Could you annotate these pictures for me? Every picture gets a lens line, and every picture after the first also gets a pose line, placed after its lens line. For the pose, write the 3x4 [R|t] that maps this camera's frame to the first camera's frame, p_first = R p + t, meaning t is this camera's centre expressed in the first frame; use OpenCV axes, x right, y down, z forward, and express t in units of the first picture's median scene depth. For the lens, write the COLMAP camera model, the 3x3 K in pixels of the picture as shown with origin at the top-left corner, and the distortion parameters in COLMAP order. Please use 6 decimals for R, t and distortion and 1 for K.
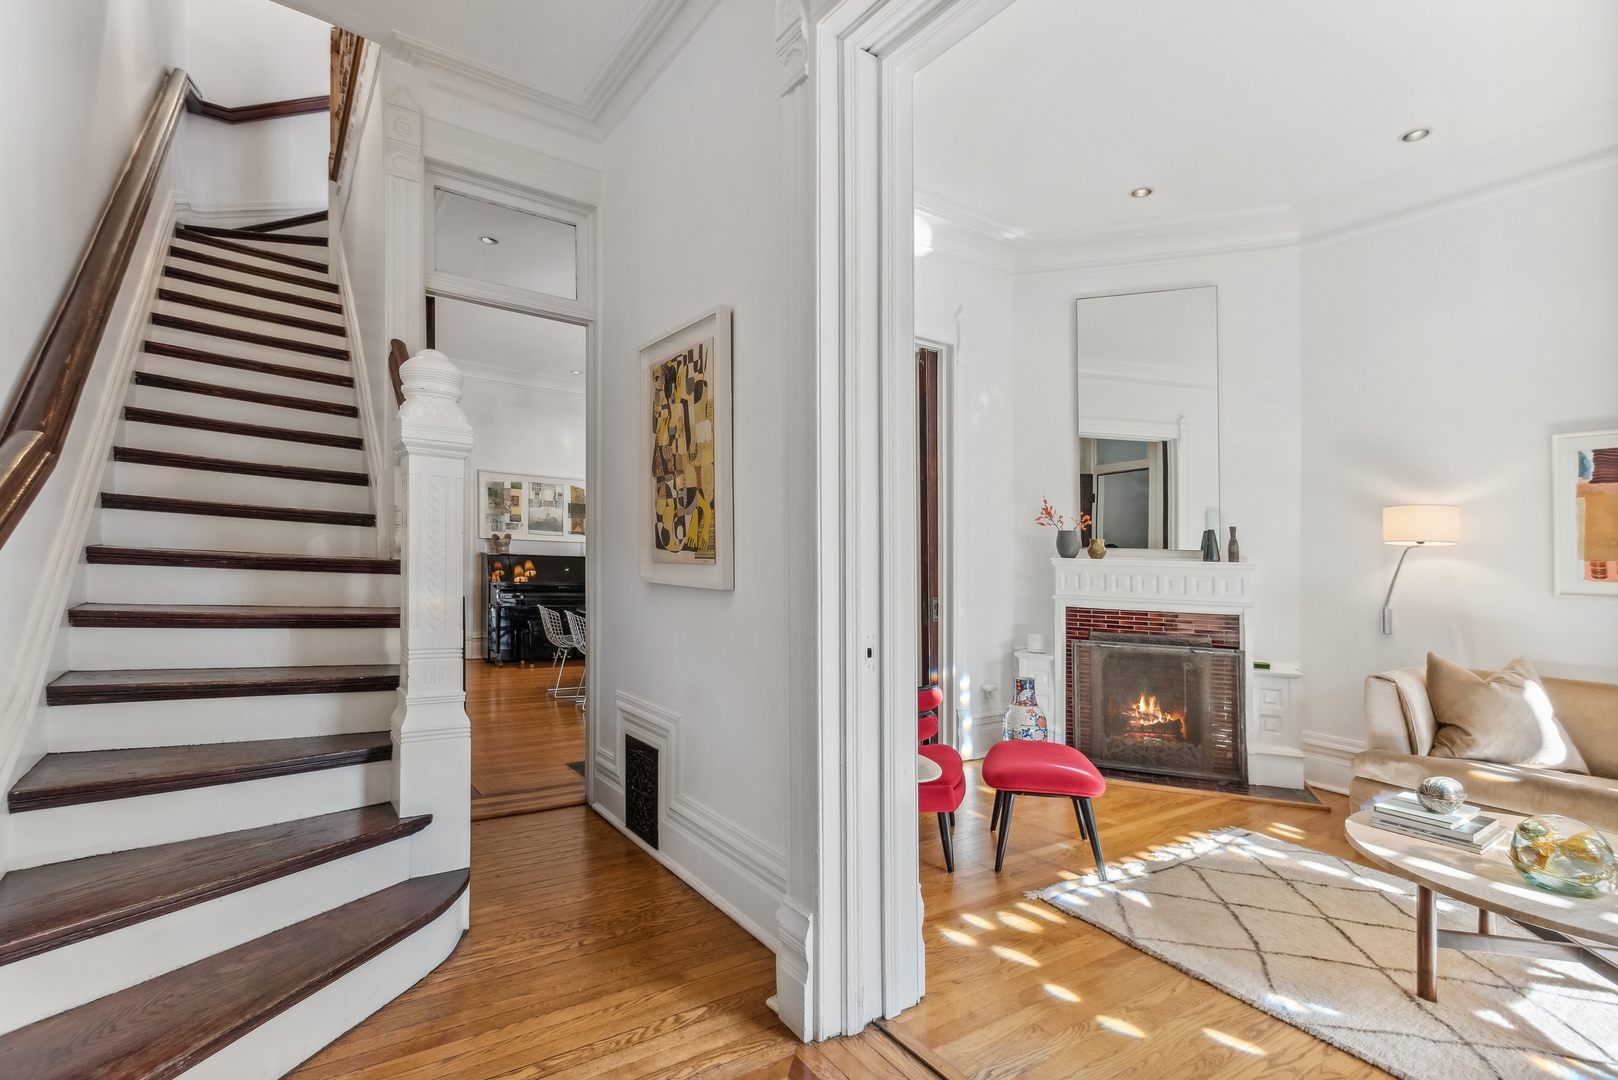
lens RADIAL K [[772.7, 0, 810.0], [0, 772.7, 548.8], [0, 0, 1]] dist [0.010658, 0.000118]
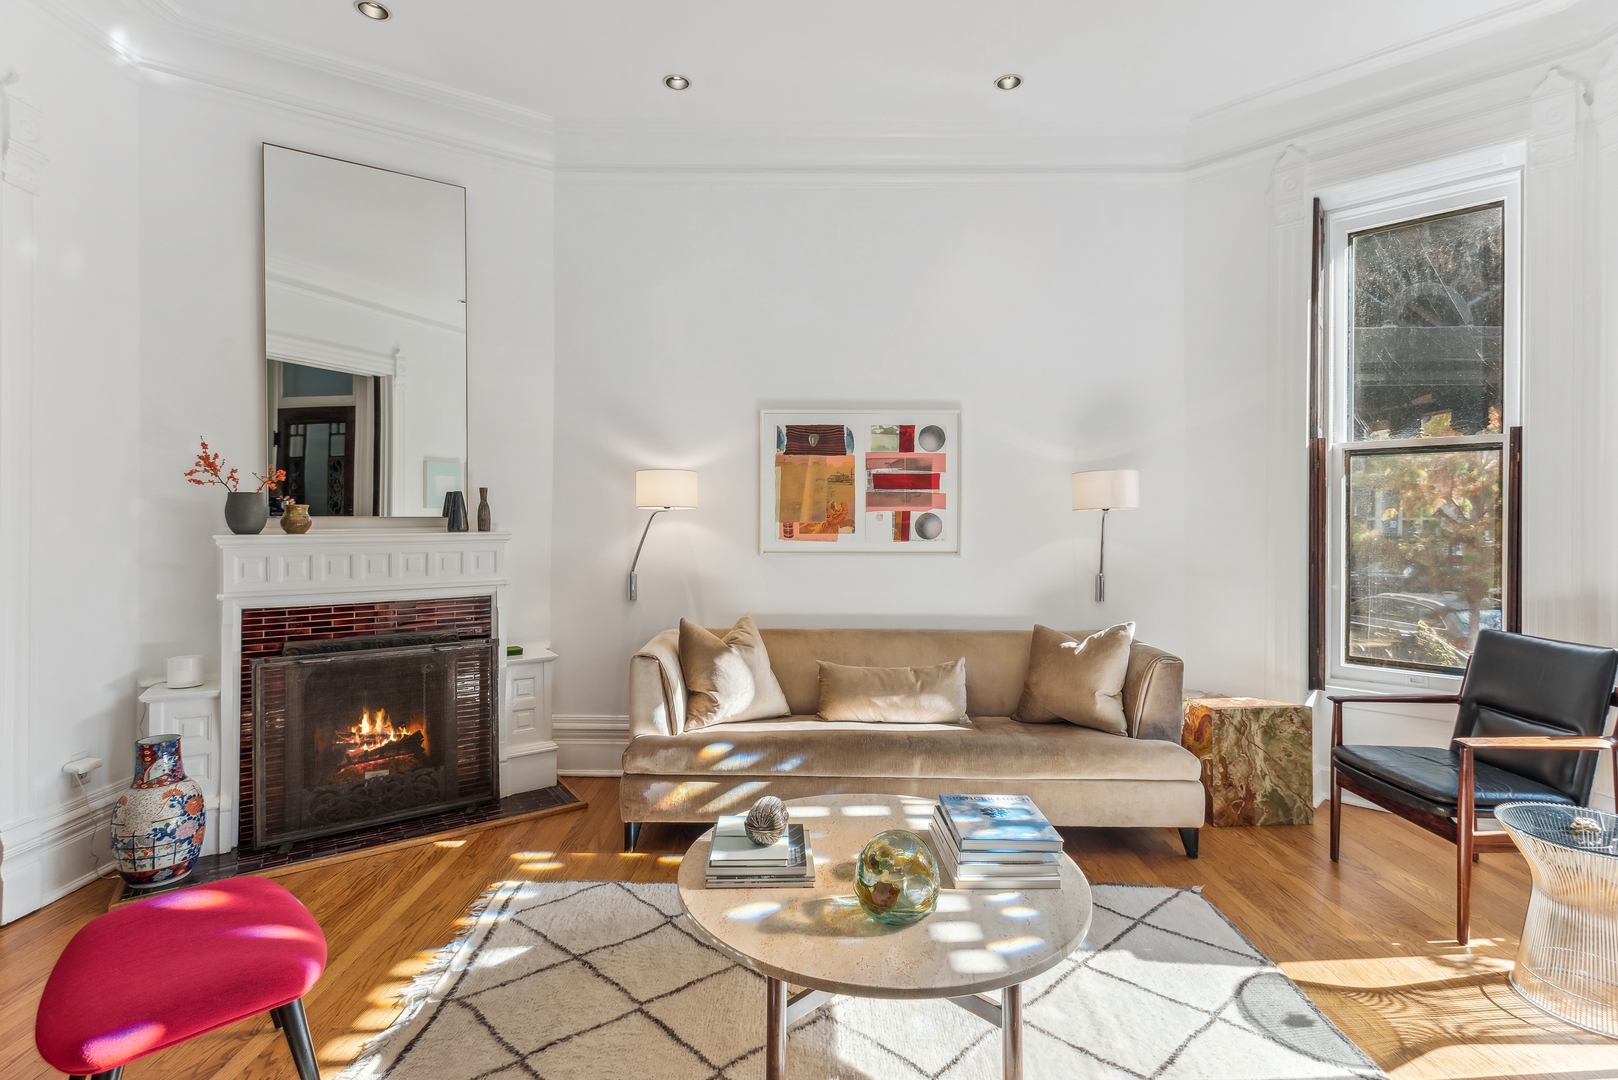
lens RADIAL K [[780.7, 0, 813.9], [0, 780.7, 479.2], [0, 0, 1]] dist [0.007700, -0.000616]
pose [[0.575183, 0.010197, 0.817962, 0.070417], [0.004265, 0.999871, -0.015464, -0.022845], [-0.818014, 0.012383, 0.575065, 0.236083]]
